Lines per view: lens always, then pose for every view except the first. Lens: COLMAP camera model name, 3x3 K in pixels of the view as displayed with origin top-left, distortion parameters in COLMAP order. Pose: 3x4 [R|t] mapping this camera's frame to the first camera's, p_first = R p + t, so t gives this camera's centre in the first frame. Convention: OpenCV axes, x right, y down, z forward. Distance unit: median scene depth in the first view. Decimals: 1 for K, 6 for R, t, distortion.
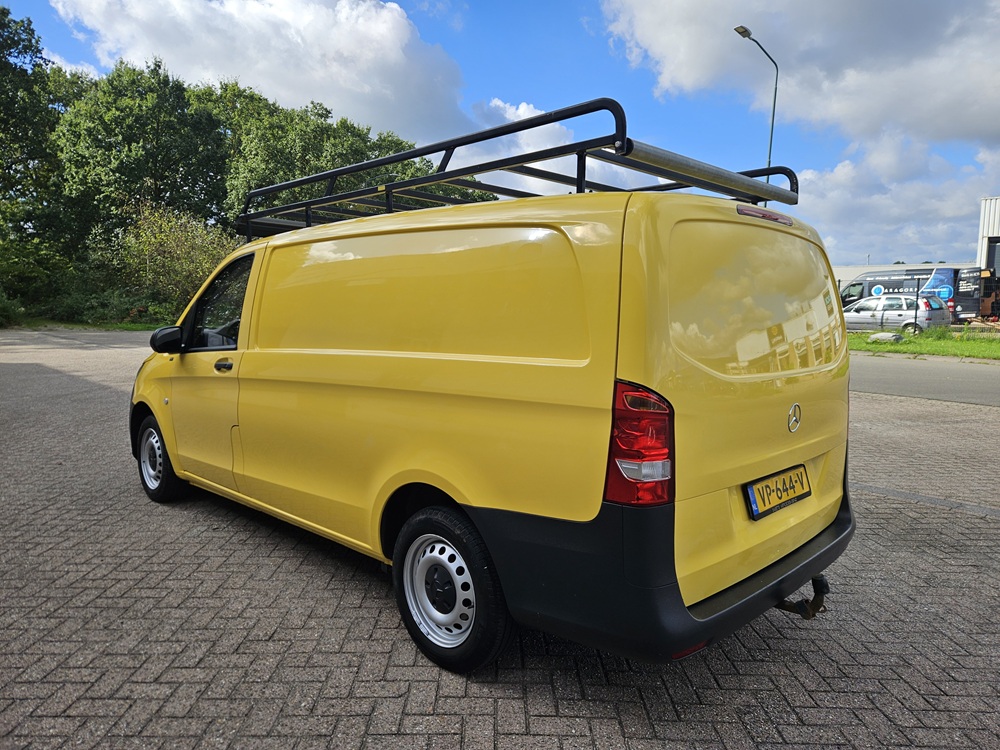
lens RADIAL K [[691.8, 0, 493.3], [0, 691.8, 379.4], [0, 0, 1]] dist [0.065525, -0.051522]
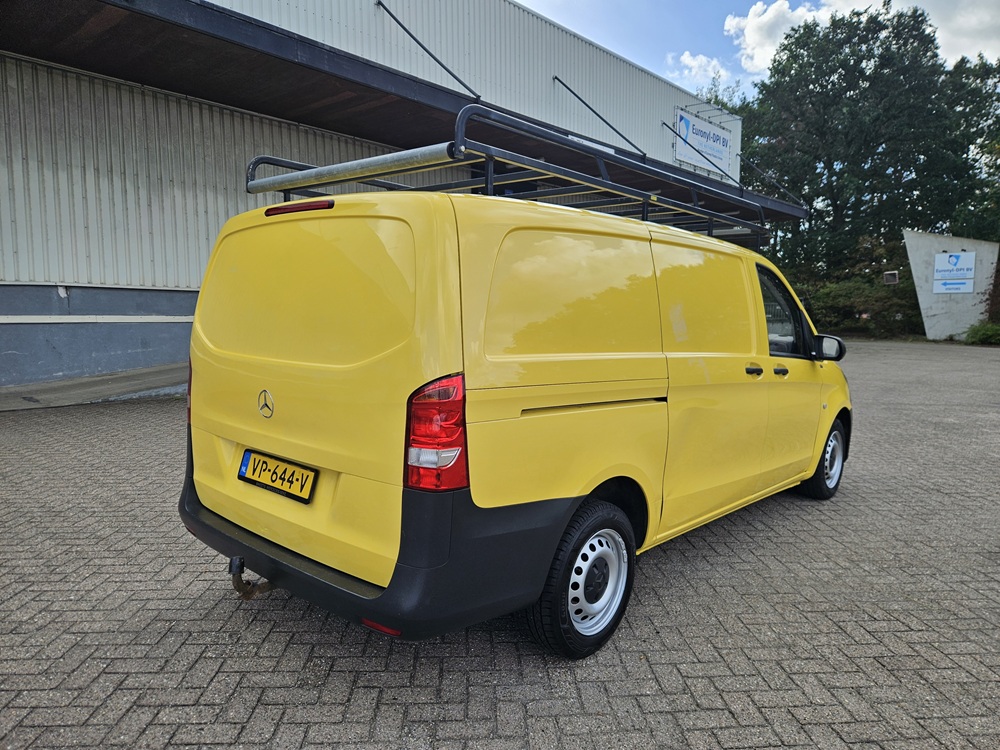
lens RADIAL K [[691.8, 0, 505.0], [0, 691.8, 374.9], [0, 0, 1]] dist [0.065525, -0.051522]
pose [[0.018767, 0.075245, -0.996988, 1.119653], [-0.110306, 0.991233, 0.072735, -0.076861], [0.993720, 0.108609, 0.026903, 1.014811]]
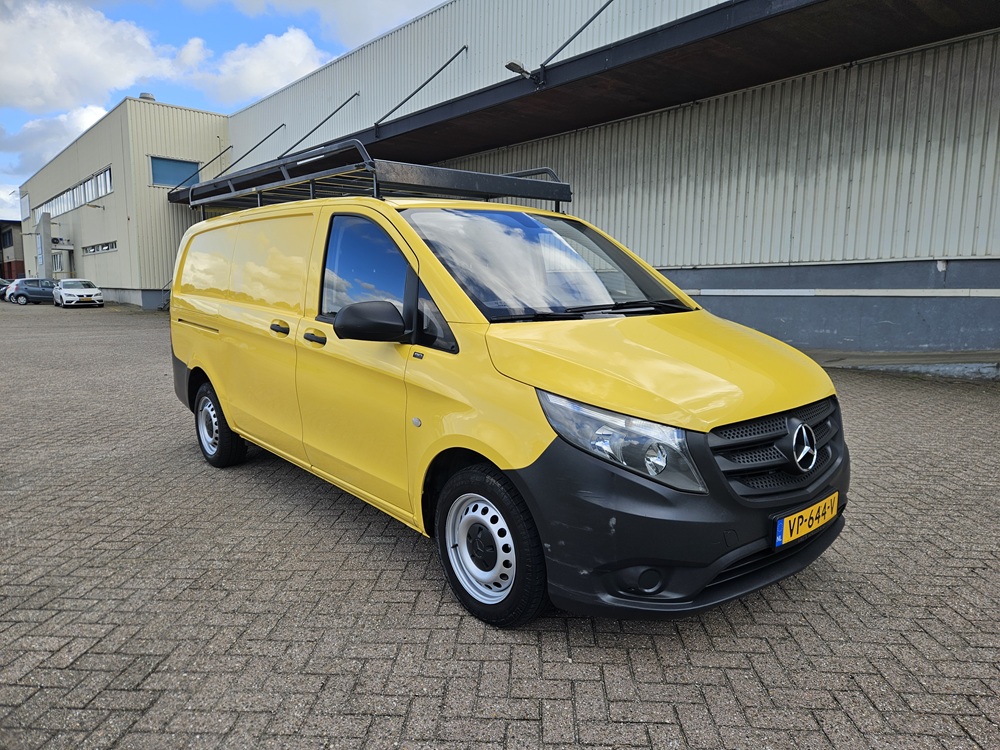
lens RADIAL K [[691.8, 0, 508.8], [0, 691.8, 370.5], [0, 0, 1]] dist [0.065525, -0.051522]
pose [[-0.991054, -0.032855, 0.129358, -1.353332], [-0.003372, 0.975082, 0.221818, -0.312798], [-0.133422, 0.219397, -0.966469, 3.273693]]
